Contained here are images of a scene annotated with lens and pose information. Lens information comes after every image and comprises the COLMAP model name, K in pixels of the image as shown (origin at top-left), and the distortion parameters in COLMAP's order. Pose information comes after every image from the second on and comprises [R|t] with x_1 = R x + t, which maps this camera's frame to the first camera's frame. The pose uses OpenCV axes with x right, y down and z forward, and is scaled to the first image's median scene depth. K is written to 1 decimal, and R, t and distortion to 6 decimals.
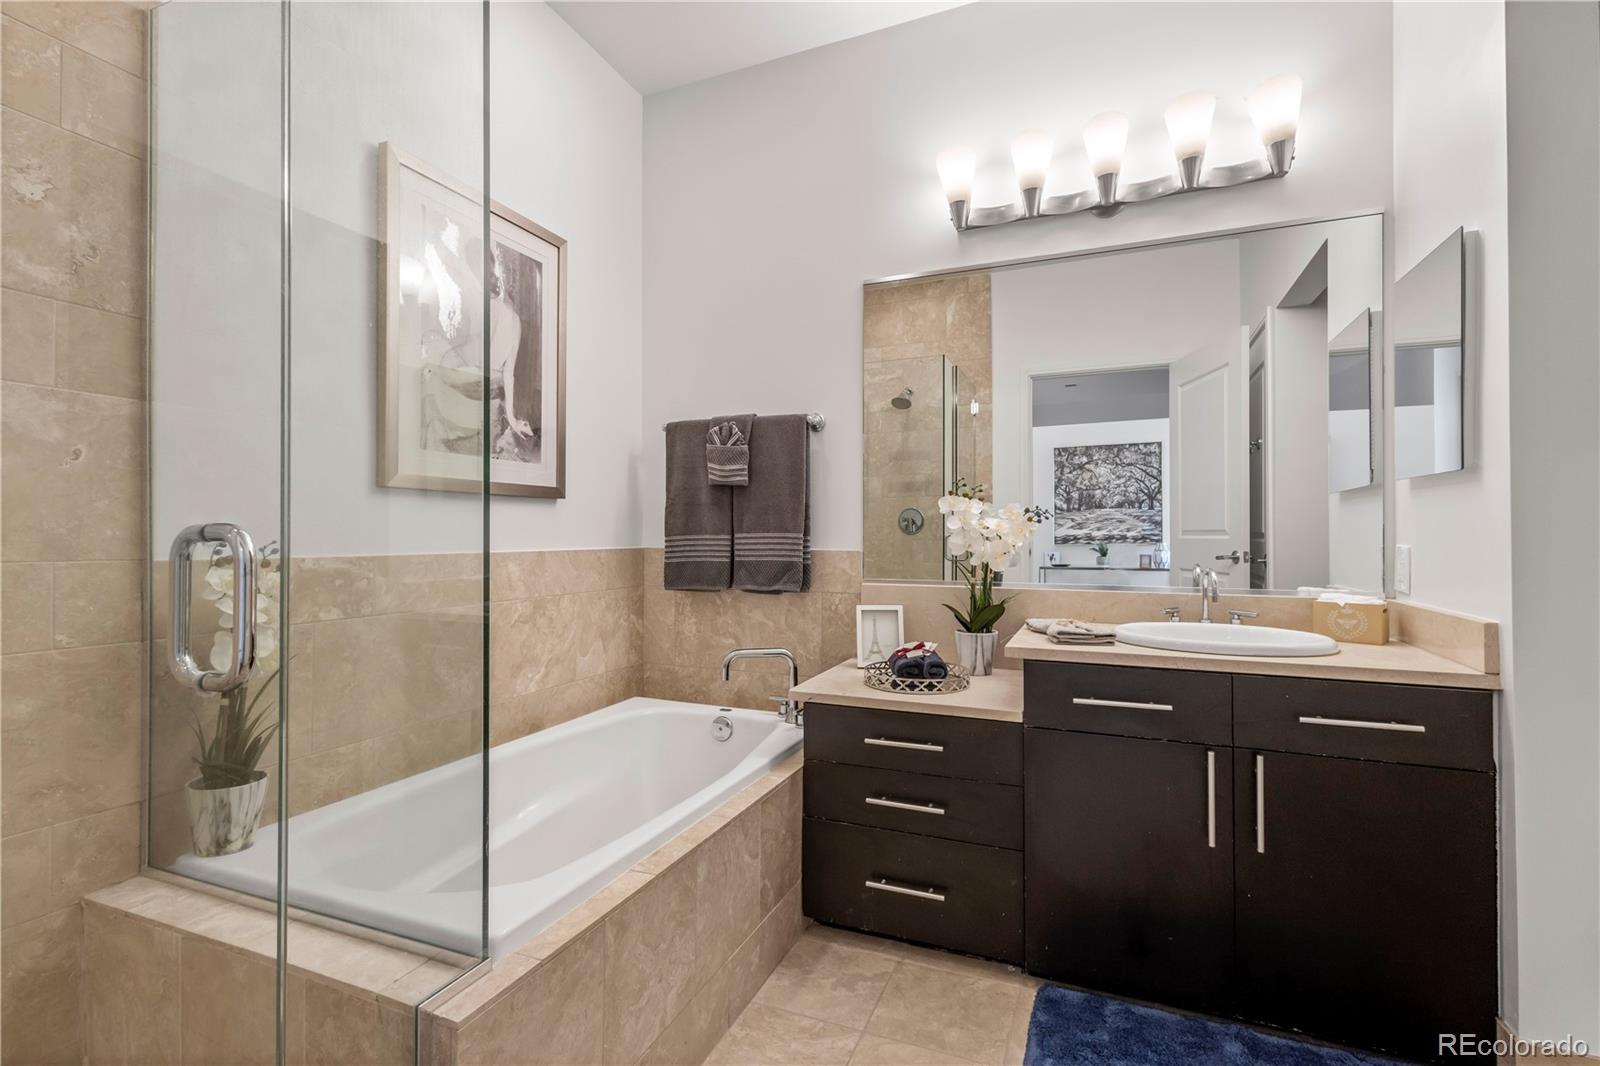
lens RADIAL K [[735.7, 0, 796.4], [0, 735.7, 530.0], [0, 0, 1]] dist [0.010304, -0.003386]
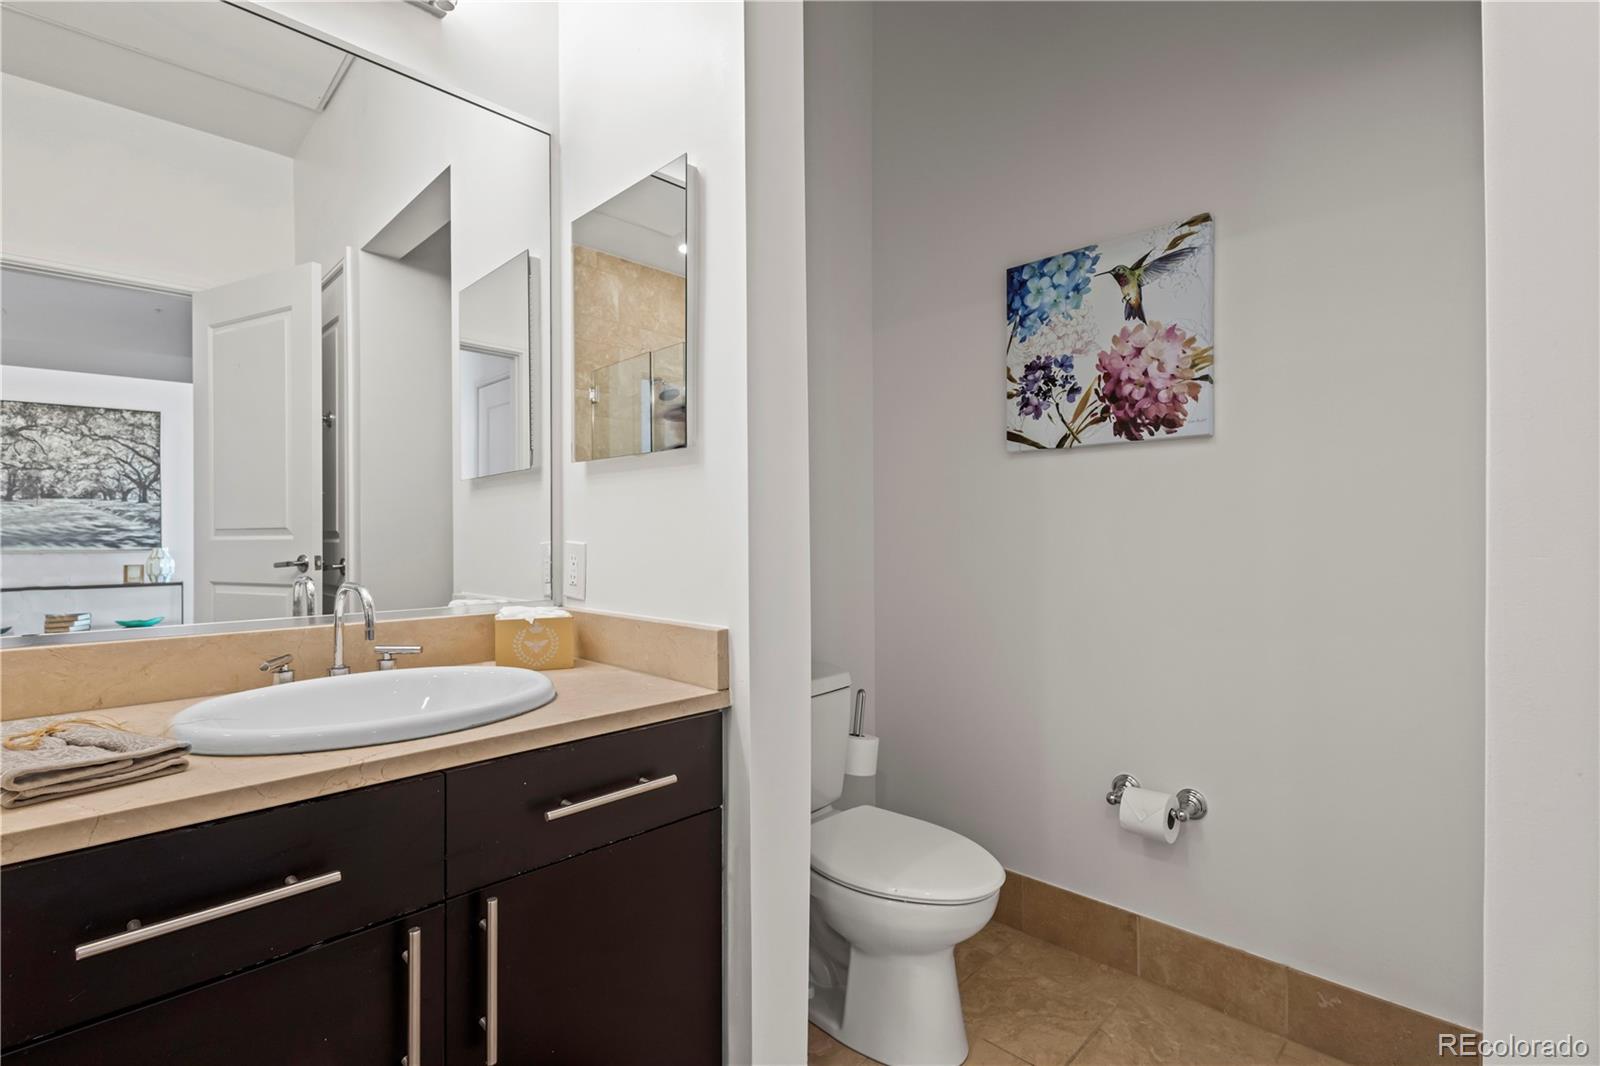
lens RADIAL K [[735.7, 0, 798.0], [0, 735.7, 534.0], [0, 0, 1]] dist [0.010304, -0.003386]
pose [[0.369169, 0.000082, 0.929362, 0.038949], [-0.000076, 1.000000, -0.000058, 0.003352], [-0.929362, -0.000049, 0.369169, 0.126403]]
